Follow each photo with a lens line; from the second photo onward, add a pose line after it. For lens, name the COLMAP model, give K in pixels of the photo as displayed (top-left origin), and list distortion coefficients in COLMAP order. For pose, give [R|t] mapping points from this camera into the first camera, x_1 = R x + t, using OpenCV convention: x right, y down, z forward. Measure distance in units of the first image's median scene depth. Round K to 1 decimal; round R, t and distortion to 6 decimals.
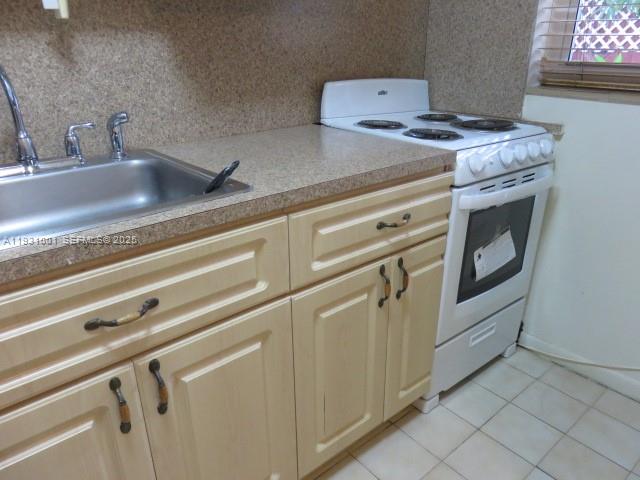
lens RADIAL K [[478.2, 0, 320.0], [0, 478.2, 240.0], [0, 0, 1]] dist [-0.010448, 0.000313]
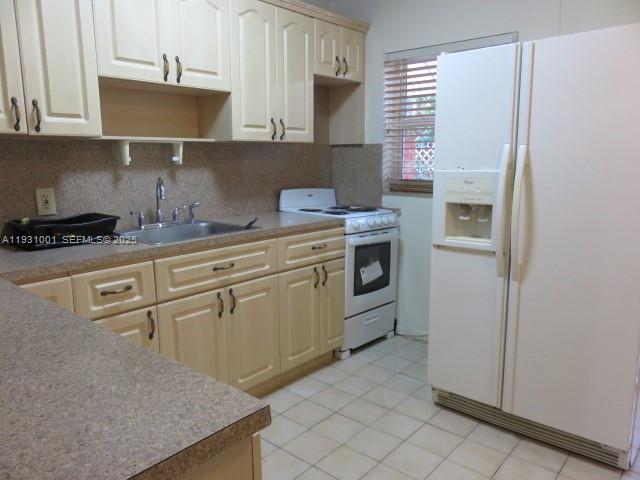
lens RADIAL K [[478.2, 0, 320.0], [0, 478.2, 240.0], [0, 0, 1]] dist [-0.010448, 0.000313]
pose [[0.988462, -0.025044, 0.149387, -0.150854], [0.058356, 0.973070, -0.223000, 0.365884], [-0.139779, 0.229145, 0.963304, -1.001955]]
